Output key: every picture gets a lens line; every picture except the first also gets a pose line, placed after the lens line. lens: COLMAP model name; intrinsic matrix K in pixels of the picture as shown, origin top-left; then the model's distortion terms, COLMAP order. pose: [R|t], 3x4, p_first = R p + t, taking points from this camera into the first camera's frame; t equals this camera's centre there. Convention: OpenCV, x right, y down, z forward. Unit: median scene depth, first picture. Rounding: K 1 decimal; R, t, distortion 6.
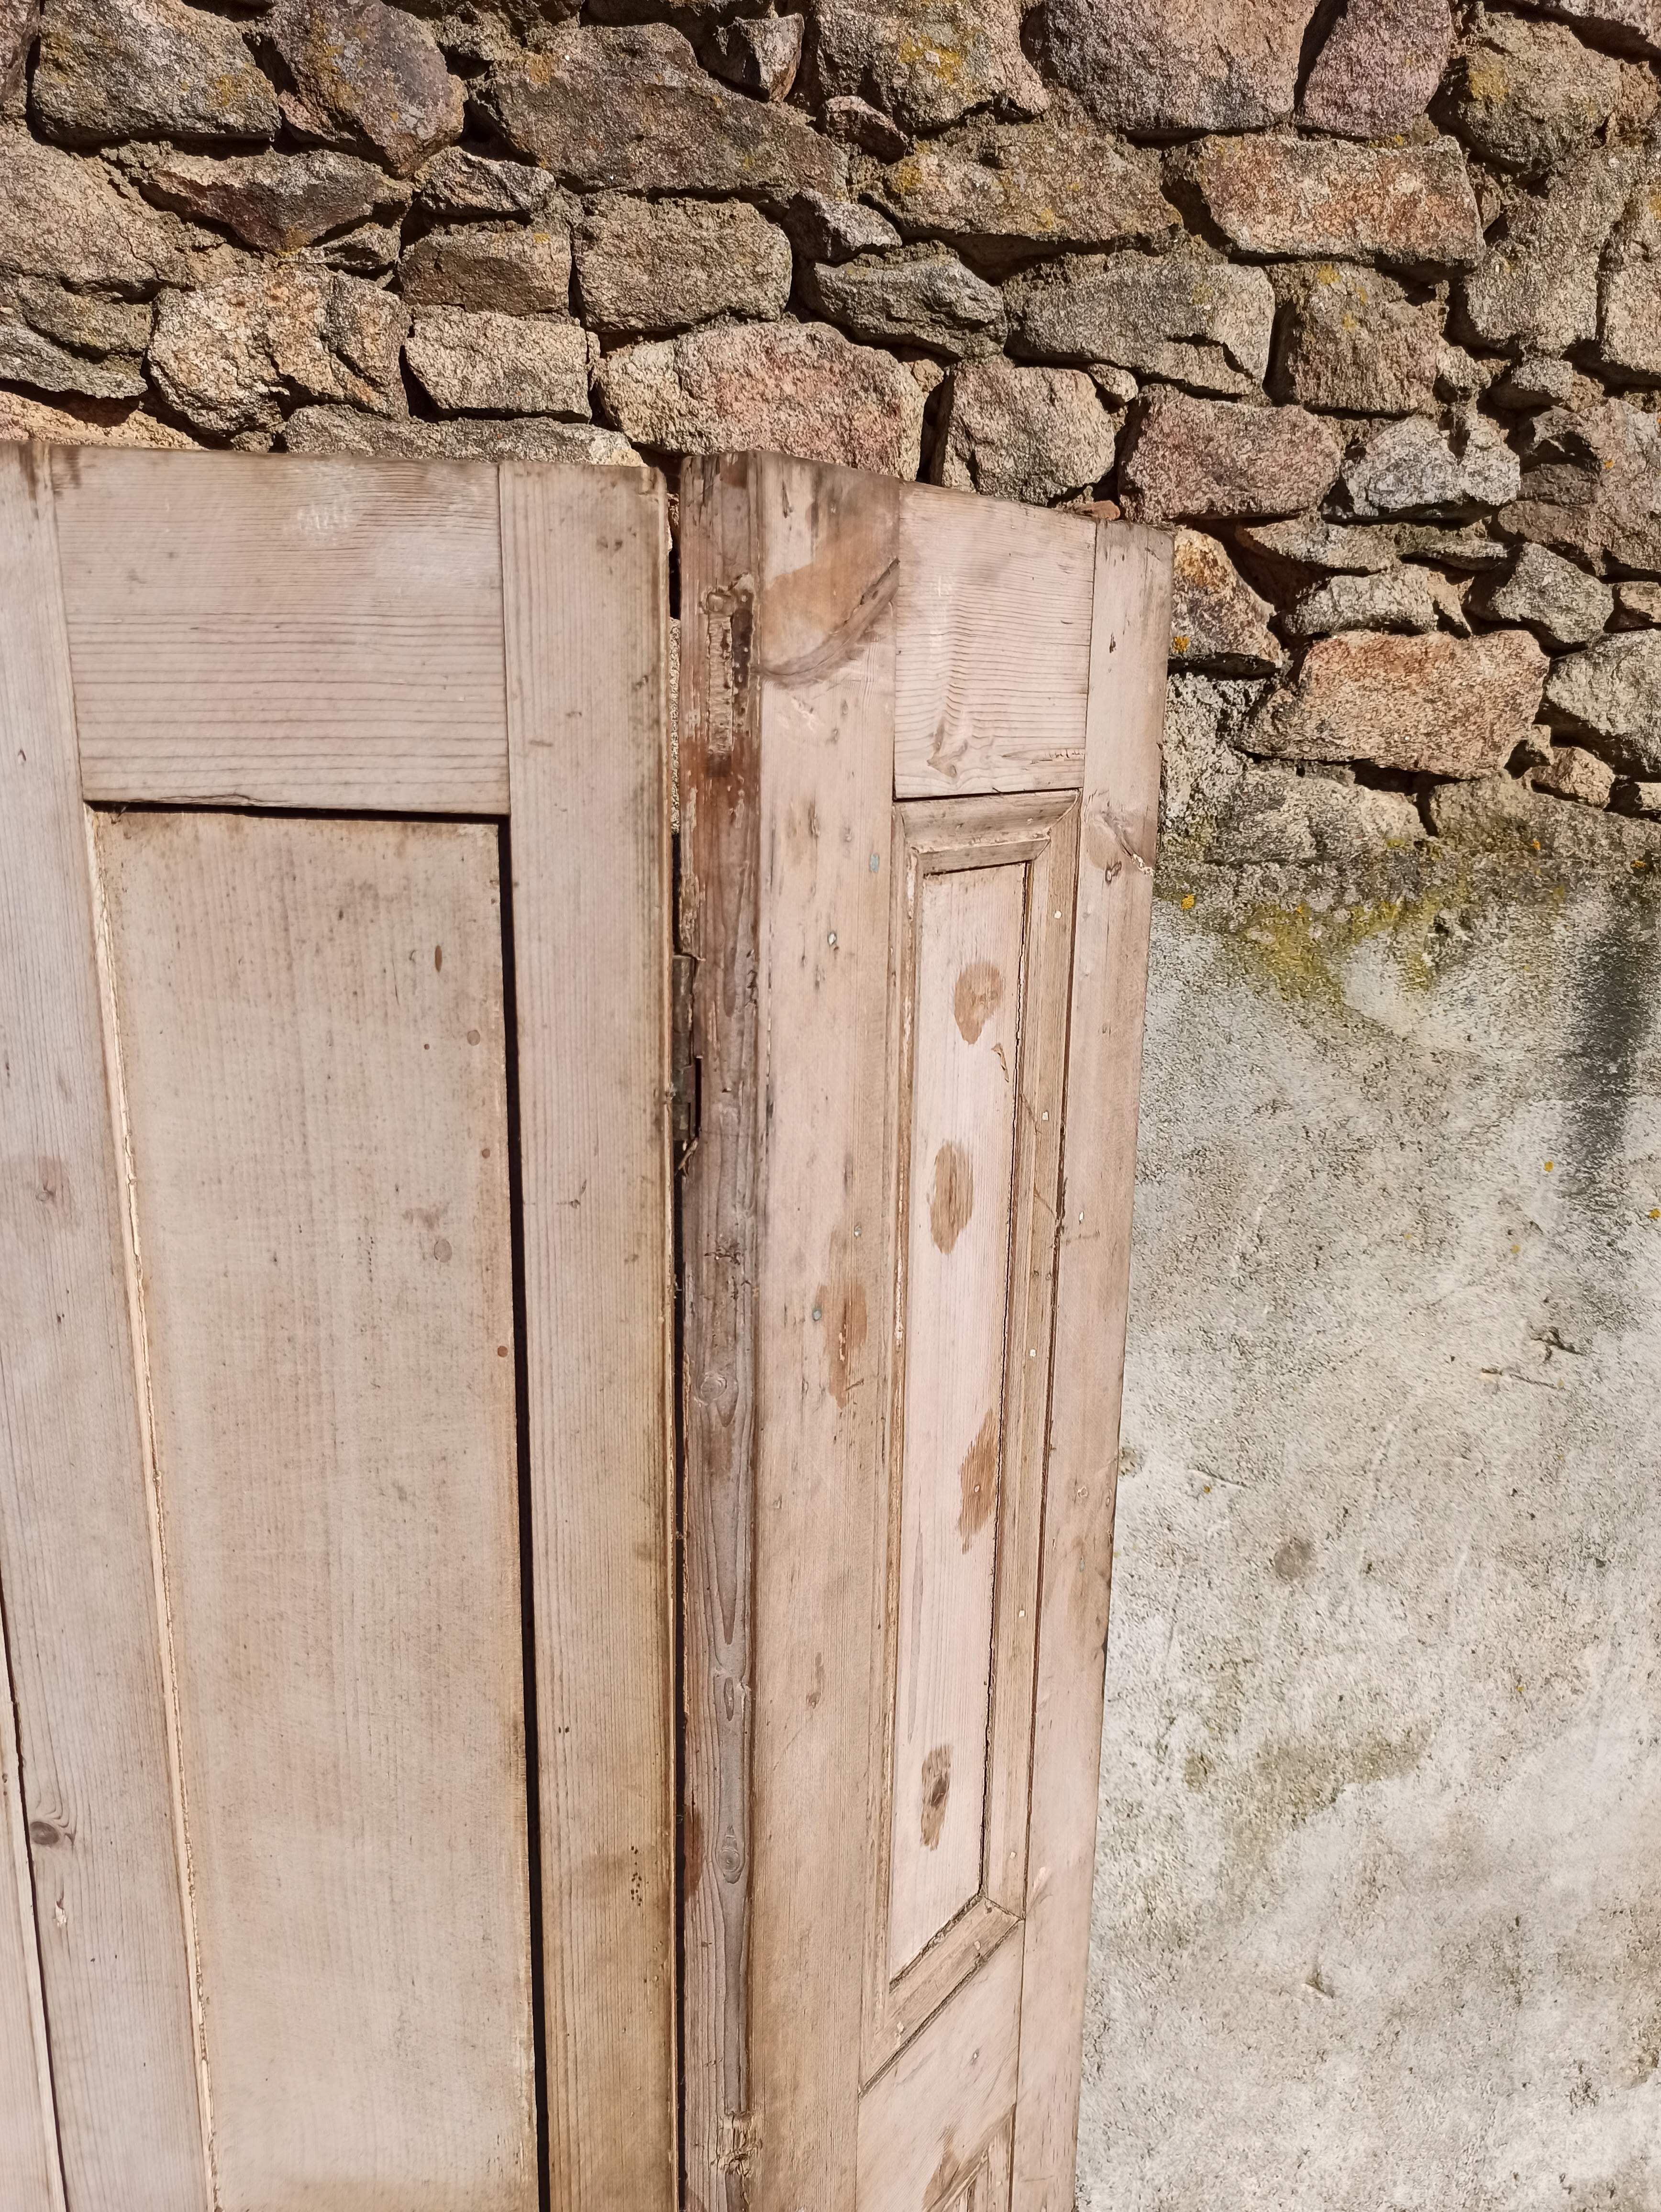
lens RADIAL K [[1624.5, 0, 843.1], [0, 1624.5, 1115.7], [0, 0, 1]] dist [0.037421, -0.018866]
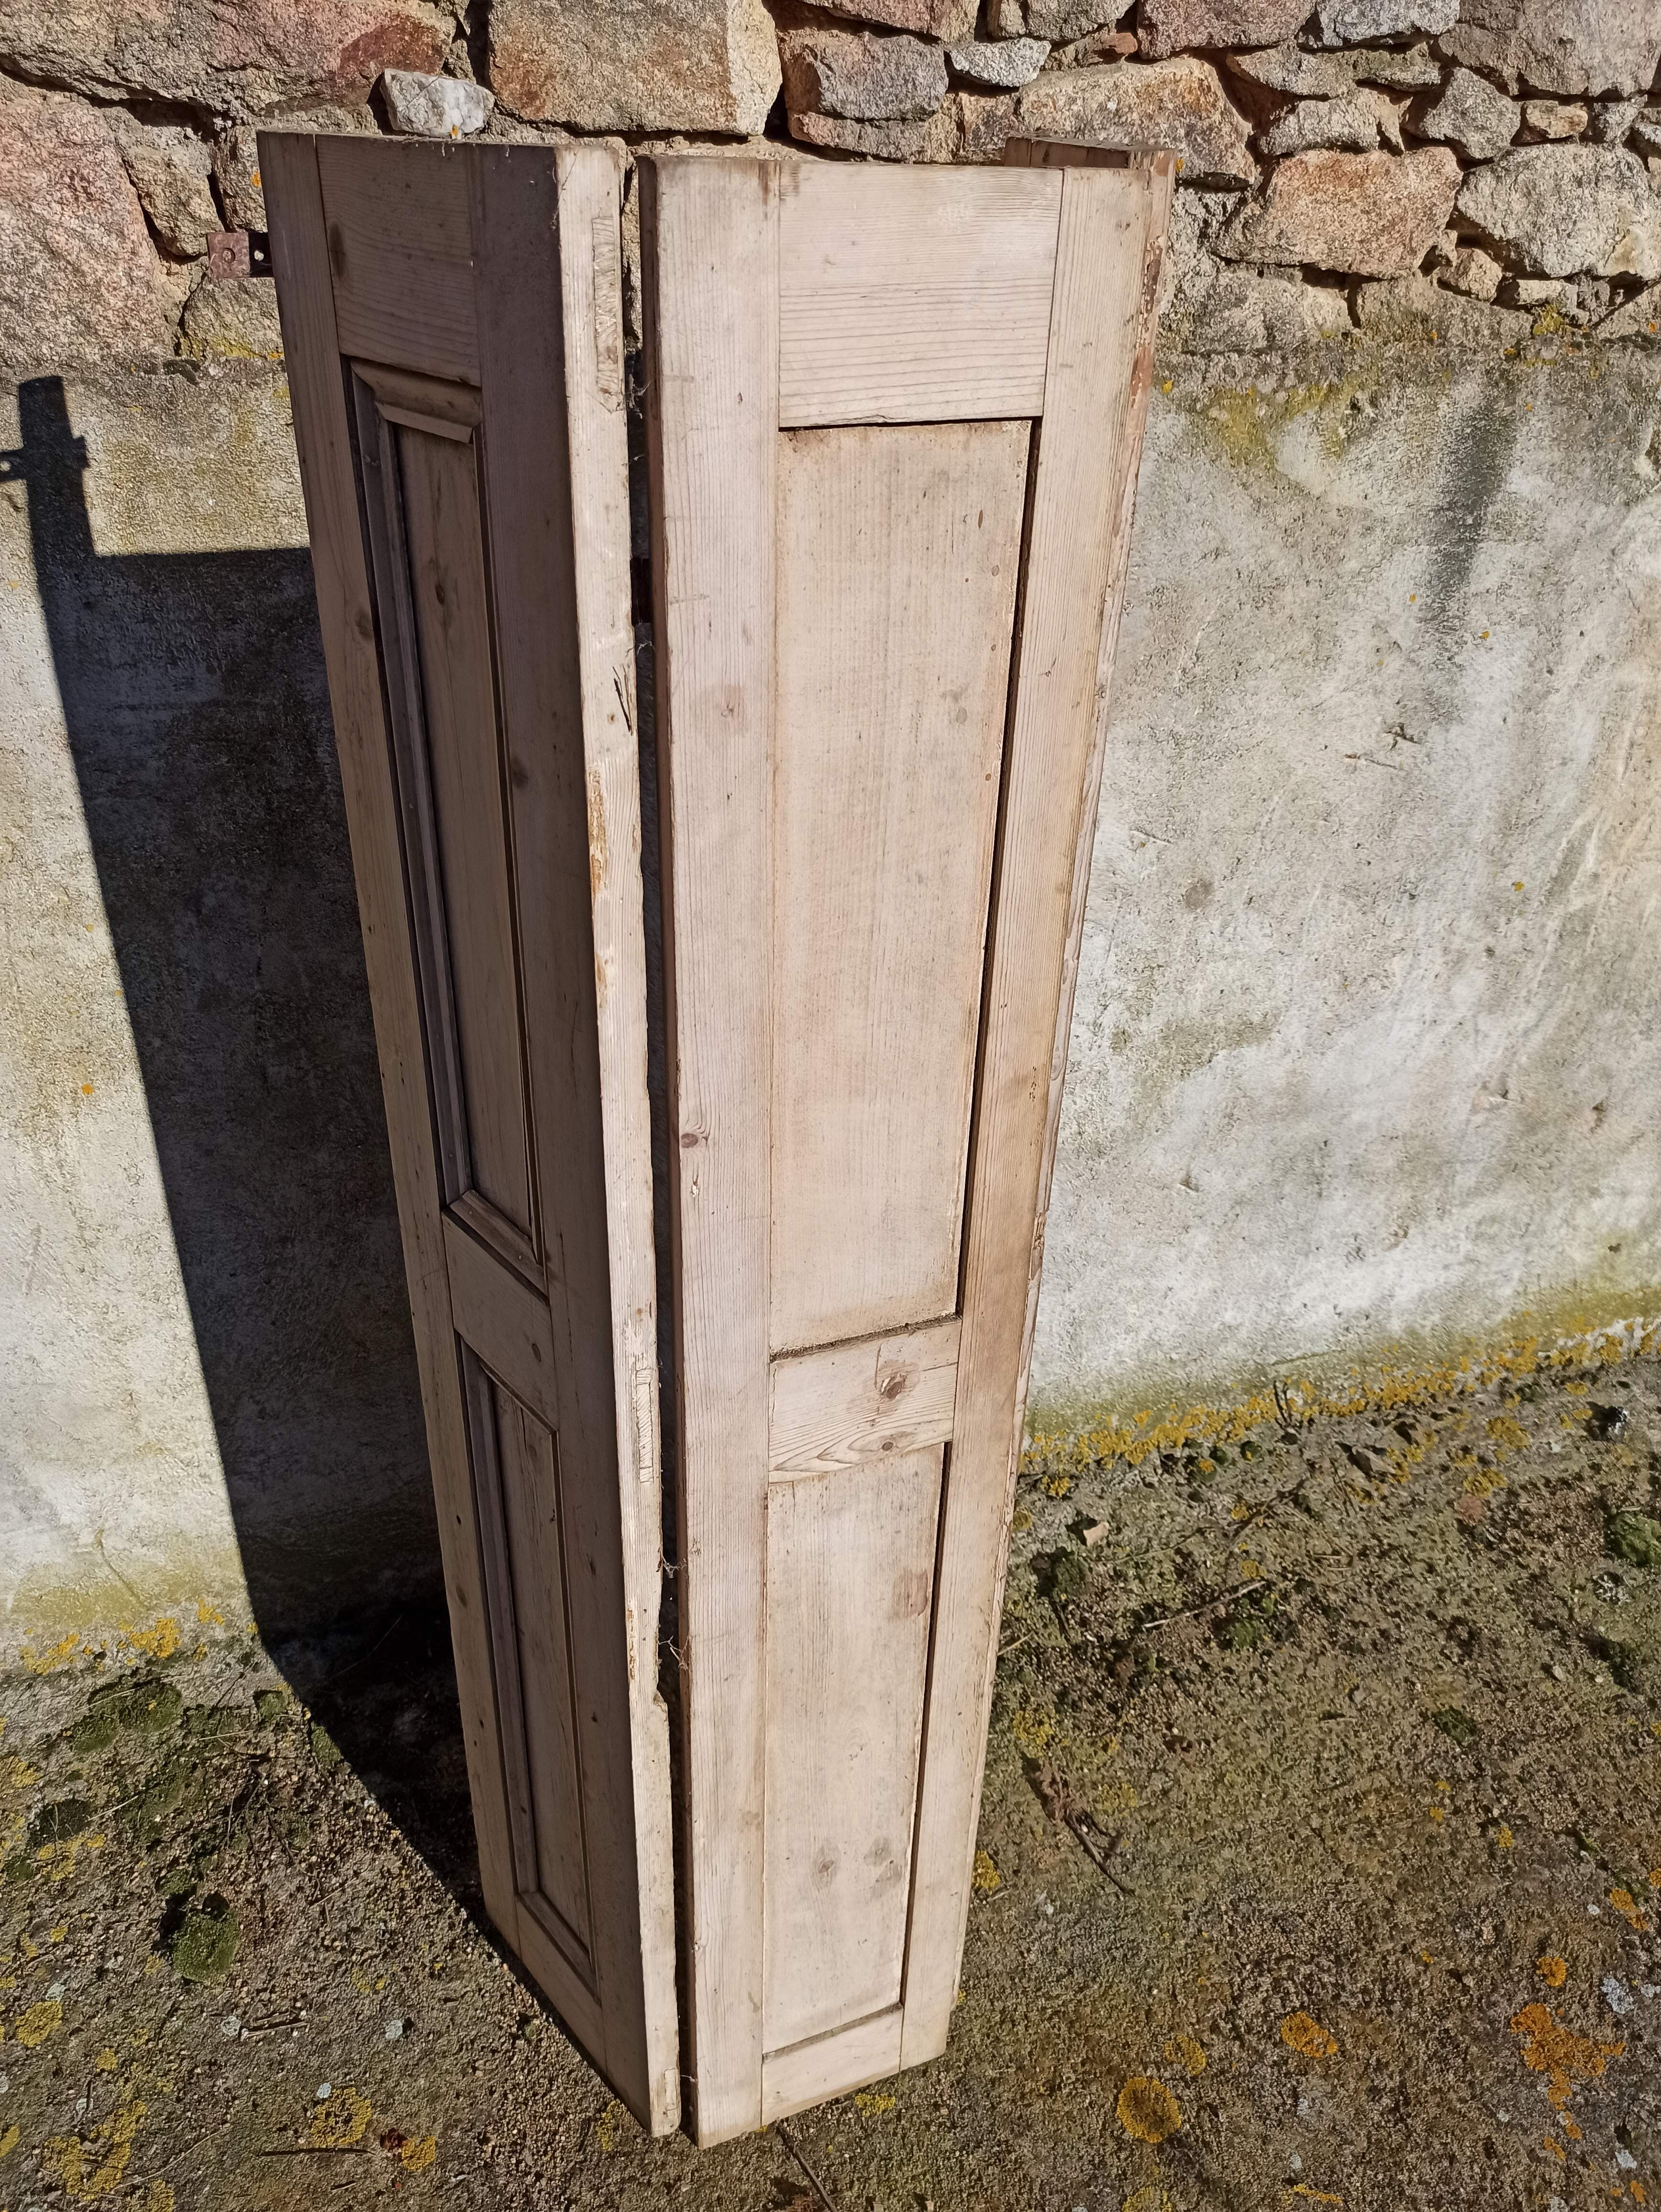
lens RADIAL K [[1624.5, 0, 822.6], [0, 1624.5, 1100.1], [0, 0, 1]] dist [0.037421, -0.018866]
pose [[0.998232, -0.015431, 0.057395, -0.140479], [-0.004142, 0.945294, 0.326192, -0.017712], [-0.059289, -0.325853, 0.943559, -0.388424]]
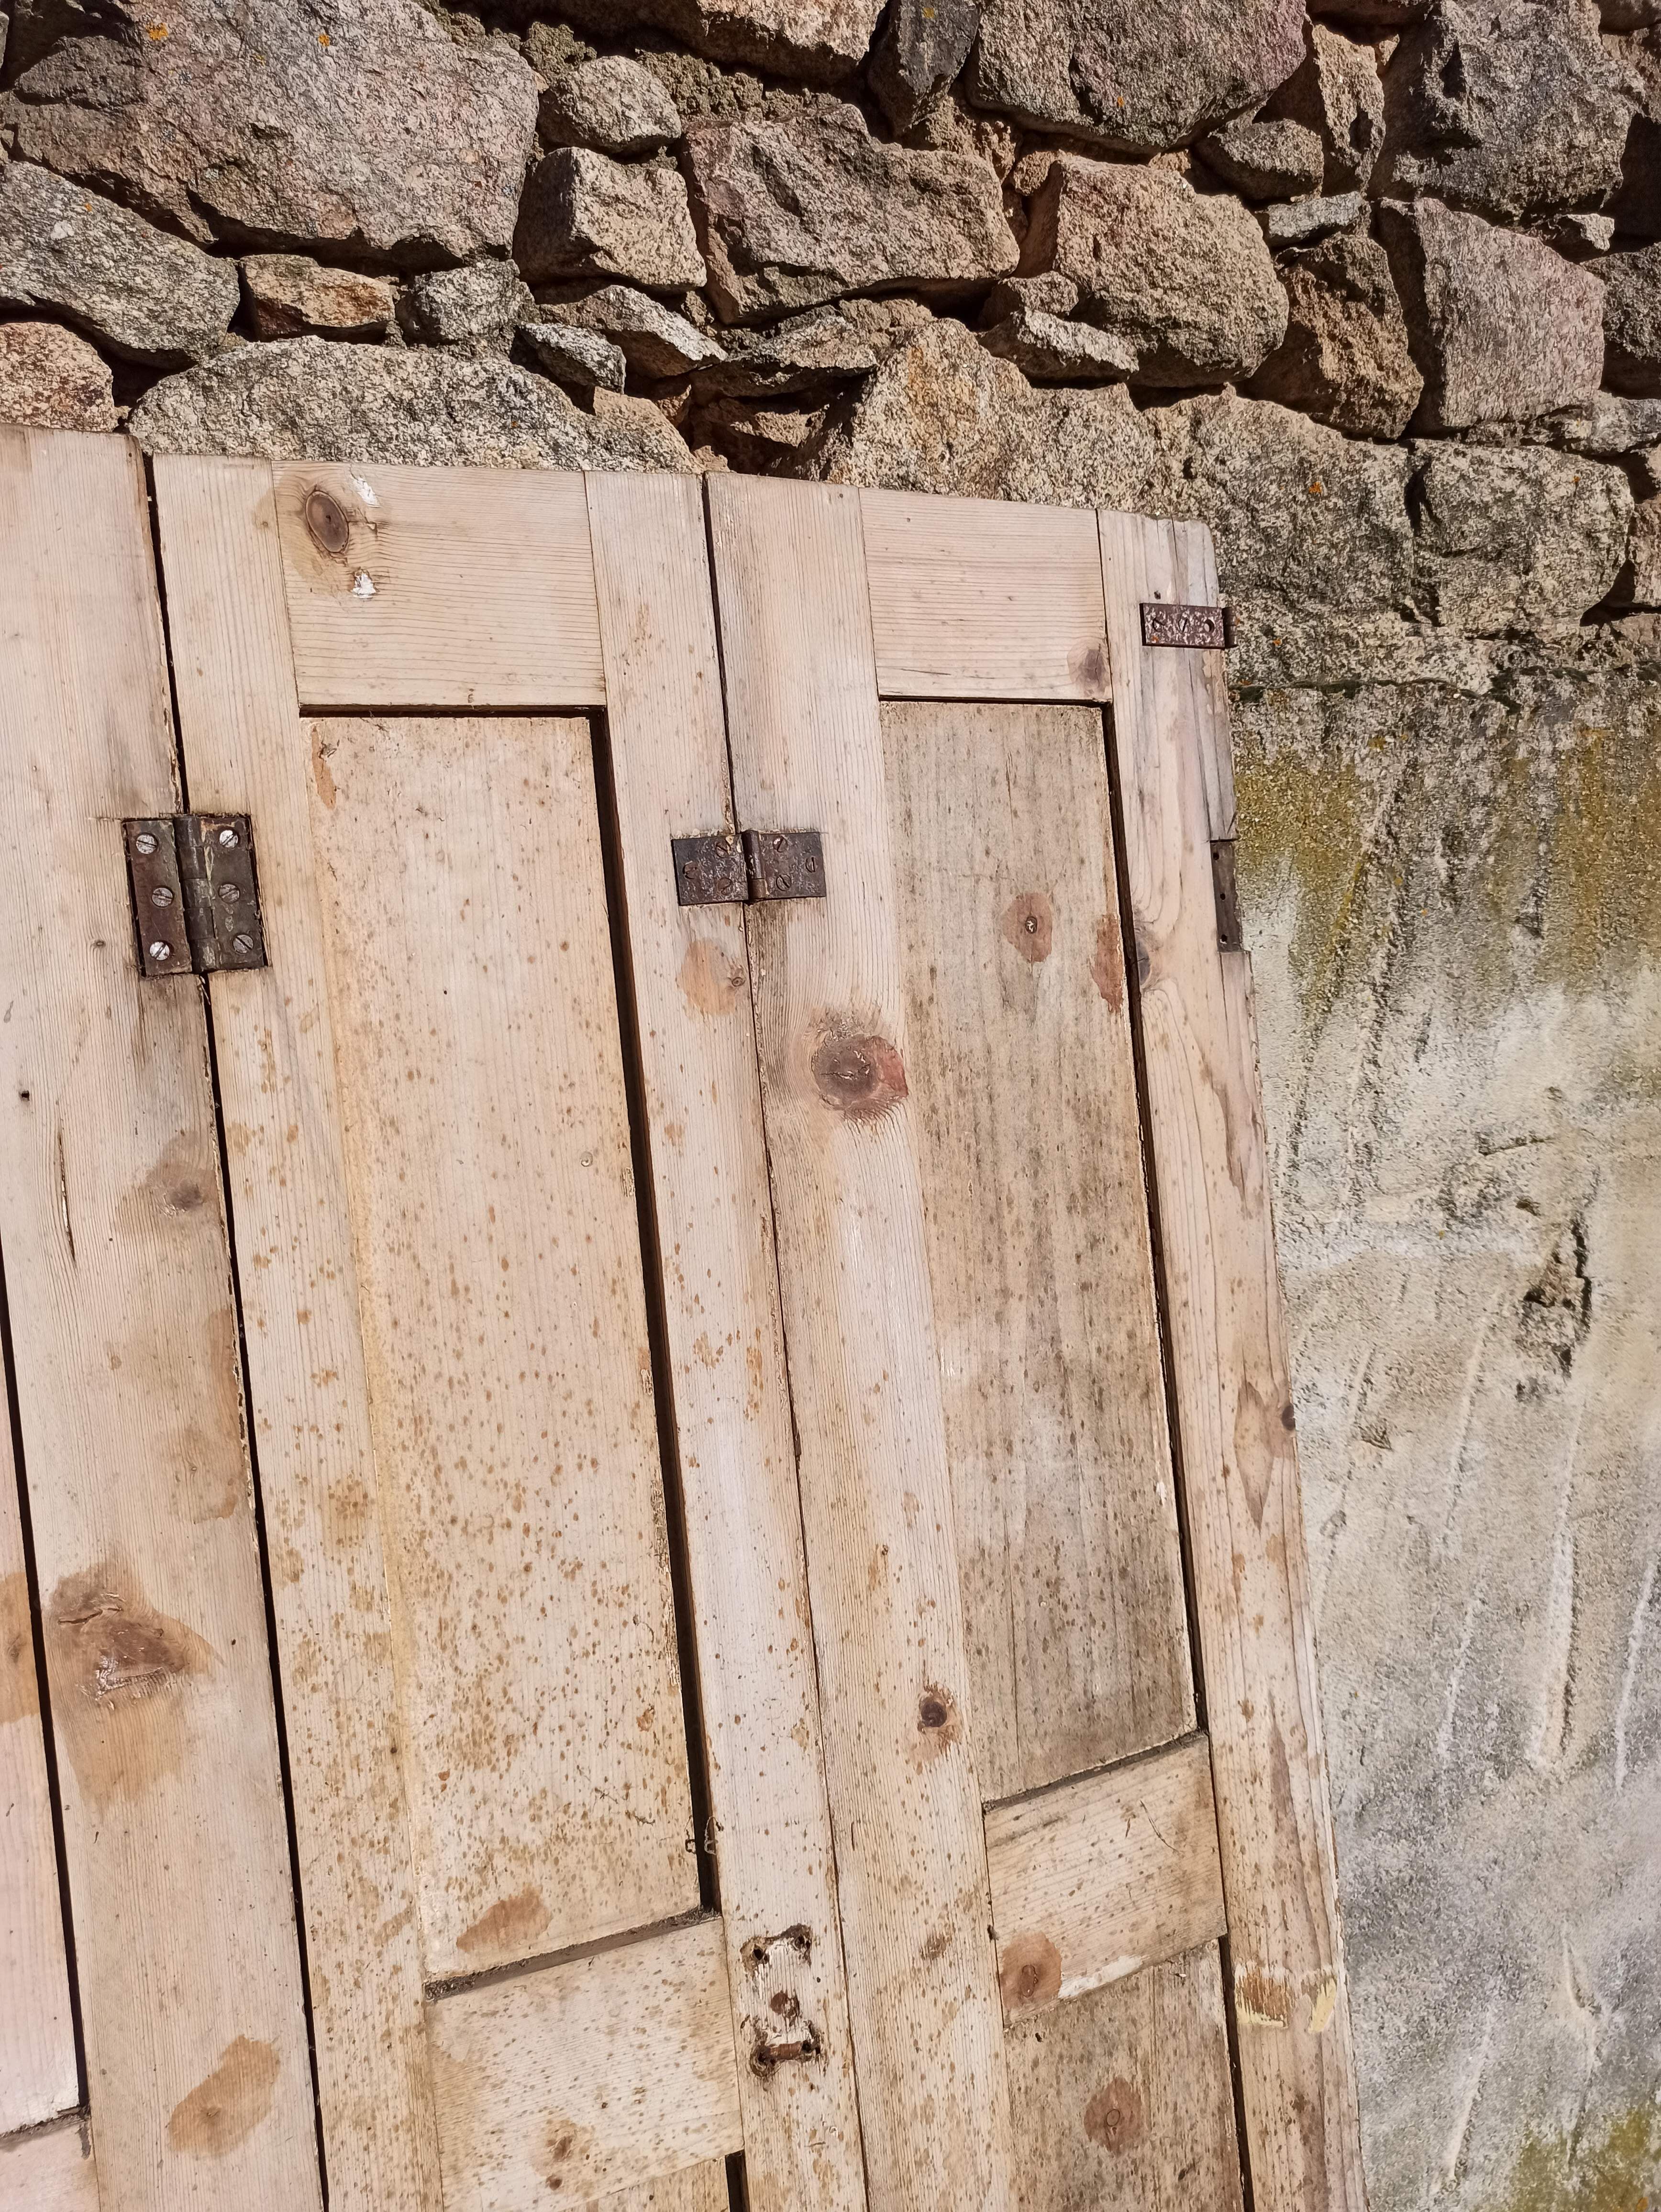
lens RADIAL K [[1676.8, 0, 799.3], [0, 1676.8, 1092.1], [0, 0, 1]] dist [0.041113, -0.028454]
pose [[0.978826, -0.071215, 0.191905, 0.541421], [0.069086, 0.997452, 0.017771, -0.016158], [-0.192682, -0.004137, 0.981253, 0.356883]]
